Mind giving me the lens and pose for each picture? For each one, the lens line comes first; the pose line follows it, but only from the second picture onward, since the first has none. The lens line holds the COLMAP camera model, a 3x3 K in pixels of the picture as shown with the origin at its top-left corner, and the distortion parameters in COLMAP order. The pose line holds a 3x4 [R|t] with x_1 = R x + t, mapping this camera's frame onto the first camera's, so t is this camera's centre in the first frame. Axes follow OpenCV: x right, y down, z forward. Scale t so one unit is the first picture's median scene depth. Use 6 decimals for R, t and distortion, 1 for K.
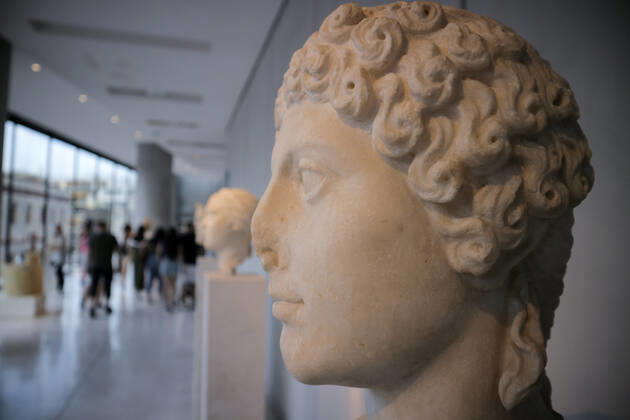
lens RADIAL K [[436.1, 0, 315.0], [0, 436.1, 210.0], [0, 0, 1]] dist [-0.109557, 0.062094]
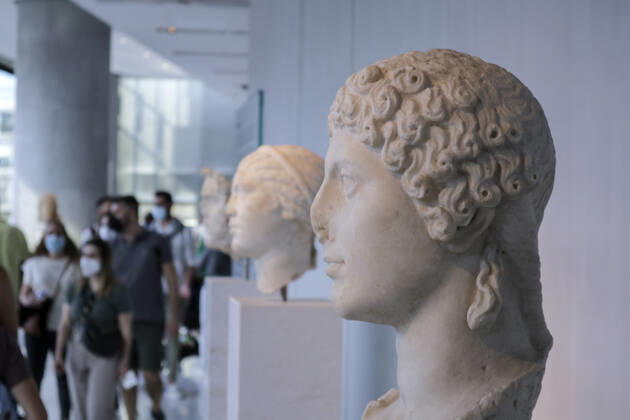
lens RADIAL K [[1308.7, 0, 315.0], [0, 1308.7, 210.0], [0, 0, 1]] dist [0.006586, 0.045284]
pose [[0.989083, -0.006931, -0.147198, 0.627908], [0.012469, 0.999247, 0.036736, -0.162165], [0.146833, -0.038170, 0.988425, -4.069303]]
